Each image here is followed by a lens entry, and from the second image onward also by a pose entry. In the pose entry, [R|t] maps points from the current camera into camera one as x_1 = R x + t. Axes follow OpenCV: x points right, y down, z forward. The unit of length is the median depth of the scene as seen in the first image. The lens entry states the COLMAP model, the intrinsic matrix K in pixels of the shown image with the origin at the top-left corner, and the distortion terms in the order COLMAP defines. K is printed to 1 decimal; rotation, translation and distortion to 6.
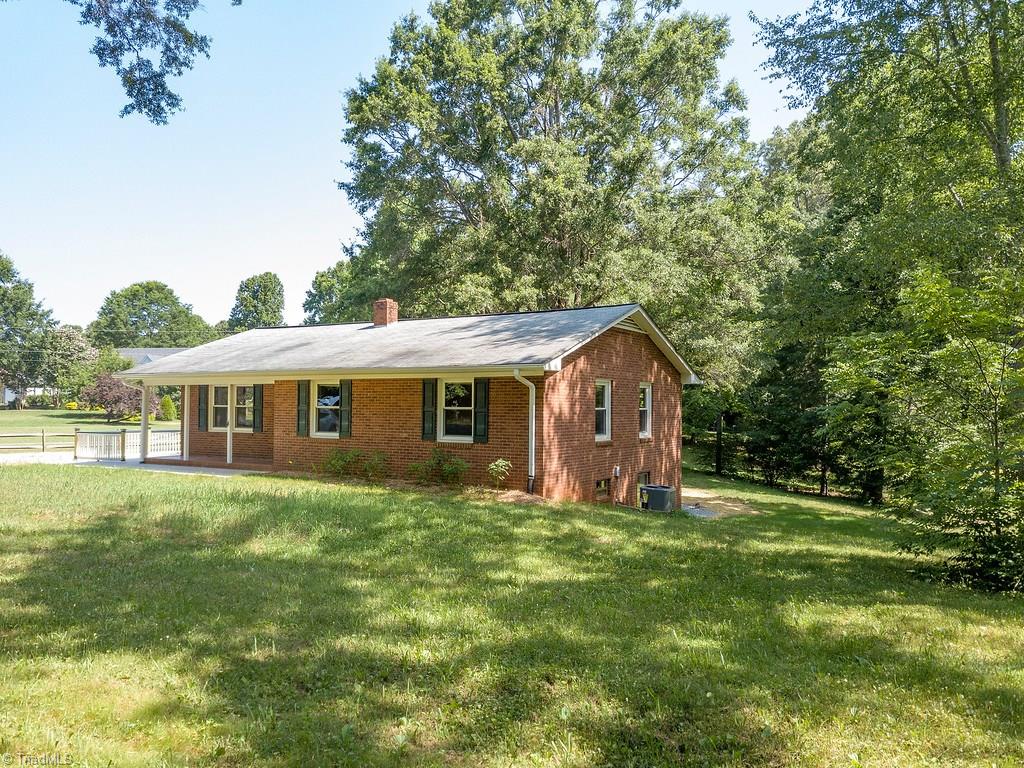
lens RADIAL K [[786.5, 0, 509.4], [0, 786.5, 383.9], [0, 0, 1]] dist [-0.009411, -0.003631]
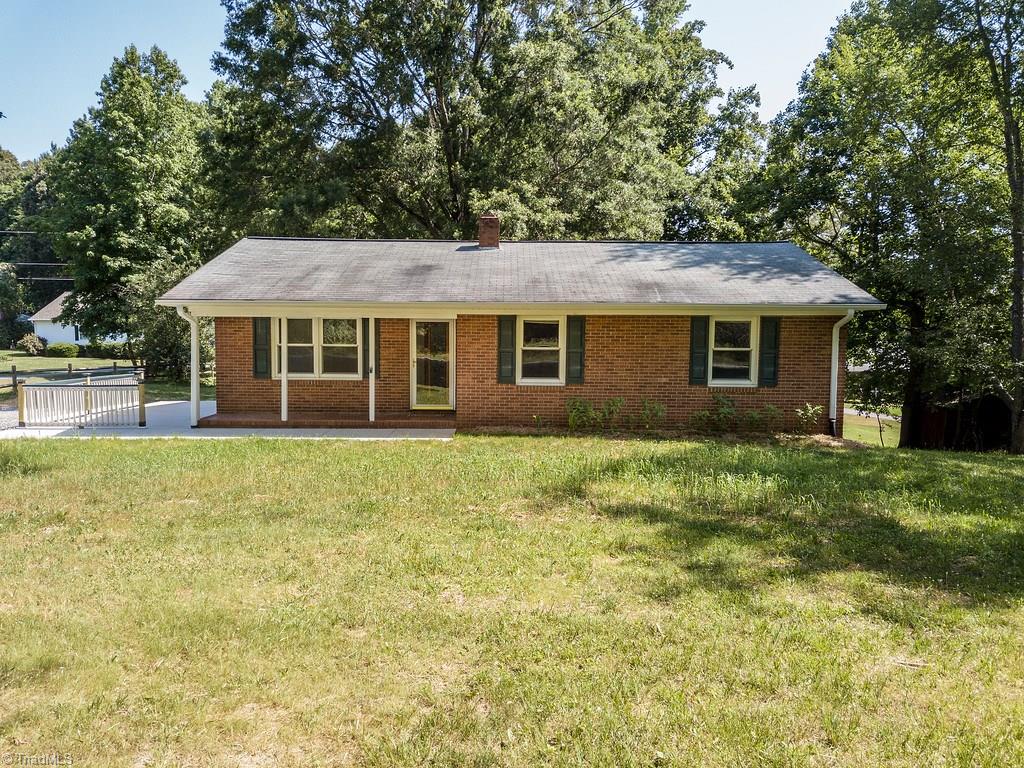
lens RADIAL K [[786.5, 0, 511.1], [0, 786.5, 383.1], [0, 0, 1]] dist [-0.009411, -0.003631]
pose [[0.871684, -0.024377, 0.489462, -0.656311], [-0.016082, 0.996801, 0.078285, 0.002254], [-0.489805, -0.076112, 0.868503, 0.289145]]
